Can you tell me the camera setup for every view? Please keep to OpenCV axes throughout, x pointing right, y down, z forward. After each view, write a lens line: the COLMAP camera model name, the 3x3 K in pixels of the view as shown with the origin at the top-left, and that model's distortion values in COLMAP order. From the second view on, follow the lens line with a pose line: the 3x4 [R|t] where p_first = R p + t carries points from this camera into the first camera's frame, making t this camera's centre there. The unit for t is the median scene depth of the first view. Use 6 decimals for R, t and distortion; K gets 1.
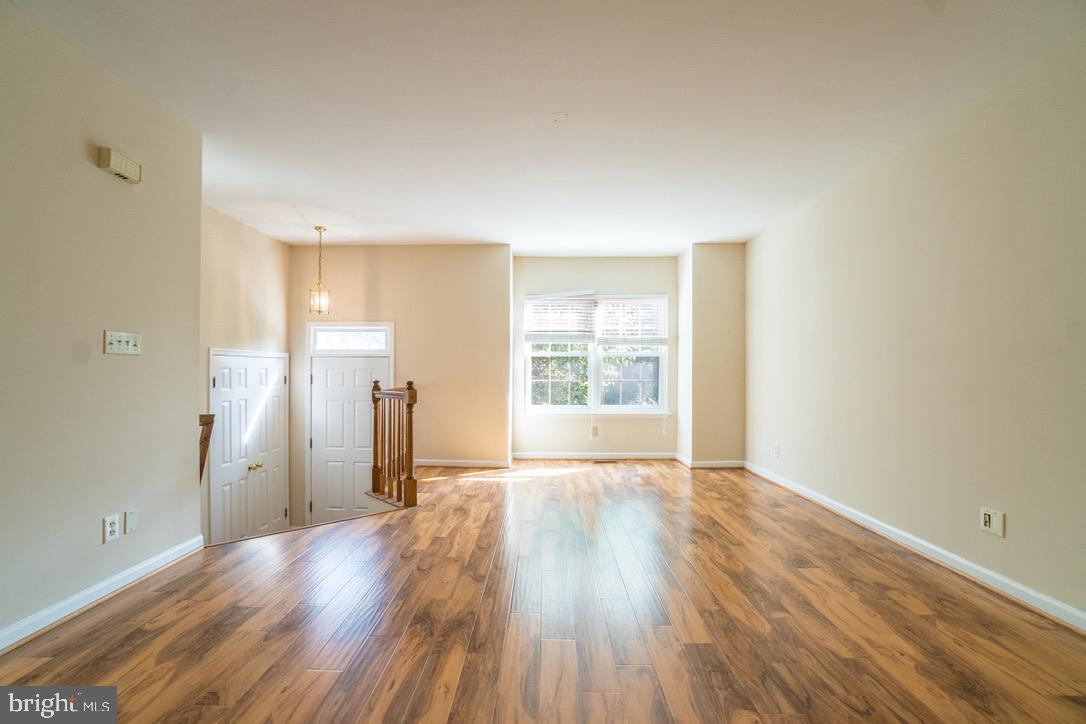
lens RADIAL K [[480.7, 0, 540.3], [0, 480.7, 366.3], [0, 0, 1]] dist [-0.046709, 0.012289]
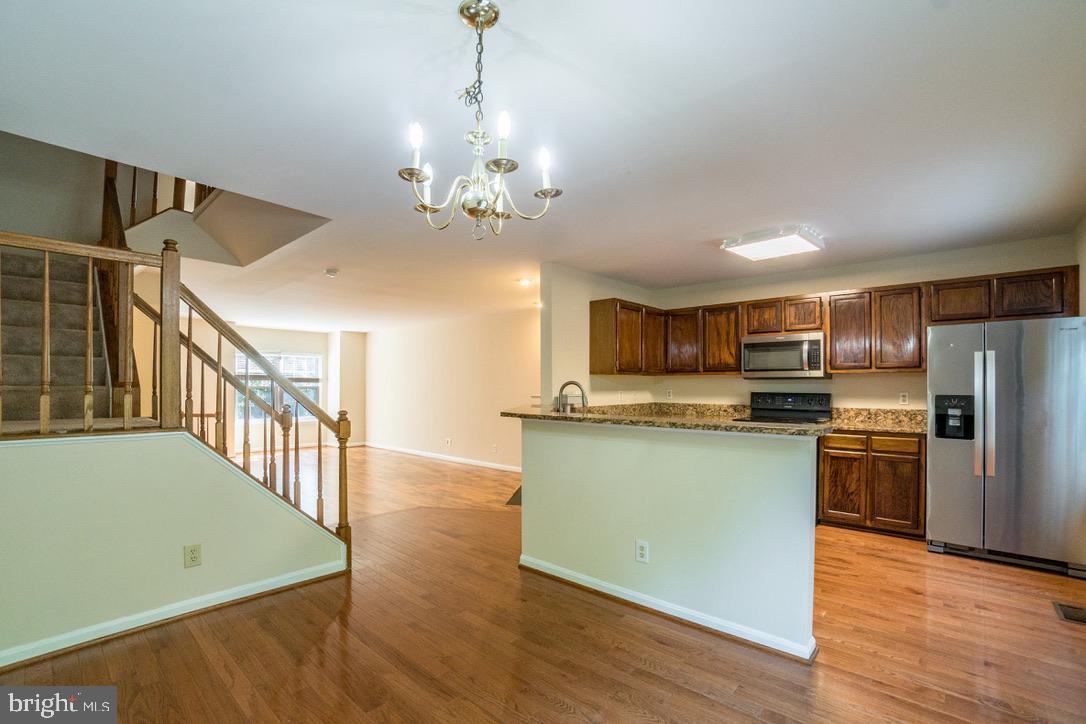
lens RADIAL K [[480.7, 0, 534.9], [0, 480.7, 385.6], [0, 0, 1]] dist [-0.046709, 0.012289]
pose [[0.657731, 0.001948, 0.753250, -0.625118], [-0.013423, 0.999868, 0.009135, -0.068237], [-0.753133, -0.016119, 0.657670, -0.873043]]
